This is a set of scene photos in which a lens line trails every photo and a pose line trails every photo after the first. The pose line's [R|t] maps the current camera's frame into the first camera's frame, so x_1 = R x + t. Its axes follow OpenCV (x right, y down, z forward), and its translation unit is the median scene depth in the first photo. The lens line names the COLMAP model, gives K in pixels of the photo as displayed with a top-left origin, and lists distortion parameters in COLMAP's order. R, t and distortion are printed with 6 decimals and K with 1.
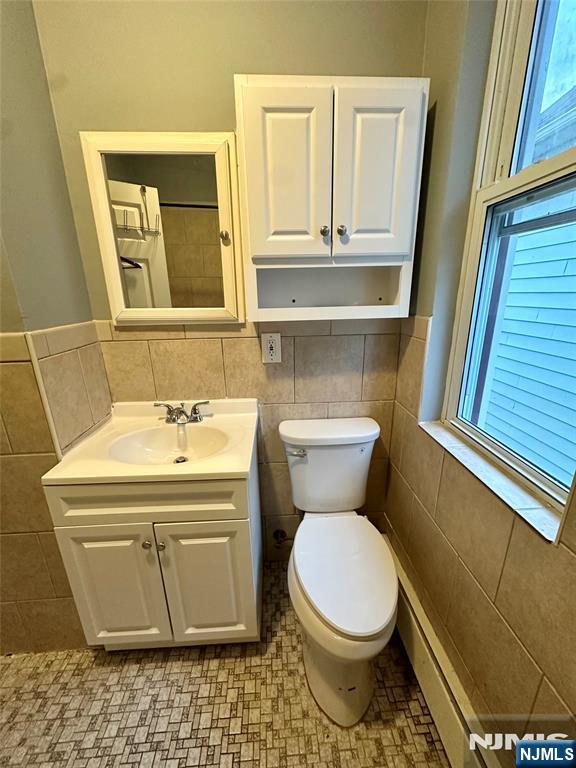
lens RADIAL K [[302.8, 0, 287.2], [0, 302.8, 383.2], [0, 0, 1]] dist [-0.003405, -0.000811]
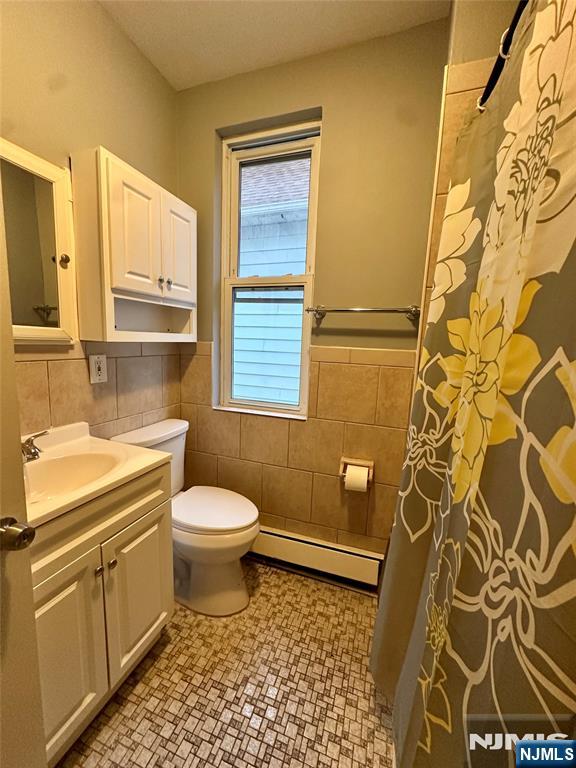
lens RADIAL K [[302.8, 0, 288.9], [0, 302.8, 383.4], [0, 0, 1]] dist [-0.003405, -0.000811]
pose [[0.381477, -0.097981, 0.919171, -0.845865], [0.220564, 0.975293, 0.012424, 0.073553], [-0.897679, 0.197996, 0.393663, -0.001484]]
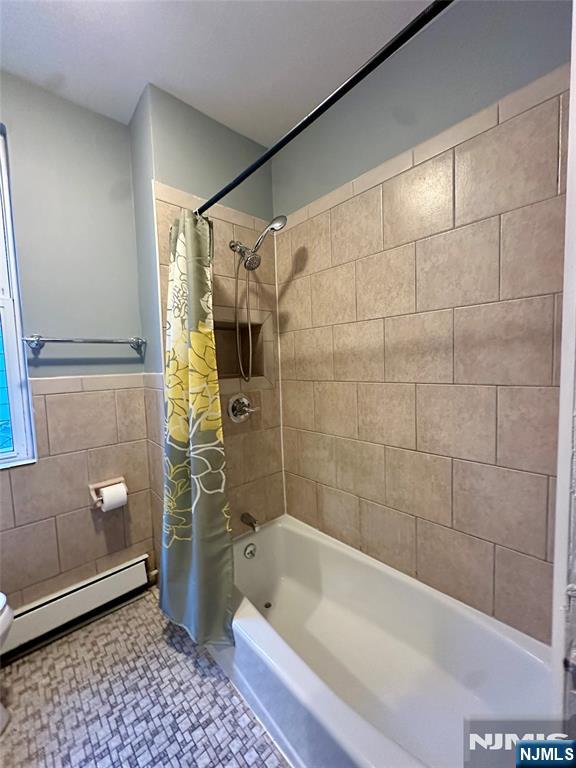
lens RADIAL K [[302.8, 0, 288.6], [0, 302.8, 381.6], [0, 0, 1]] dist [-0.003405, -0.000811]
pose [[-0.630045, -0.019860, 0.776305, -1.145610], [0.257771, 0.937643, 0.233193, -0.057526], [-0.732528, 0.347032, -0.585638, 0.366363]]
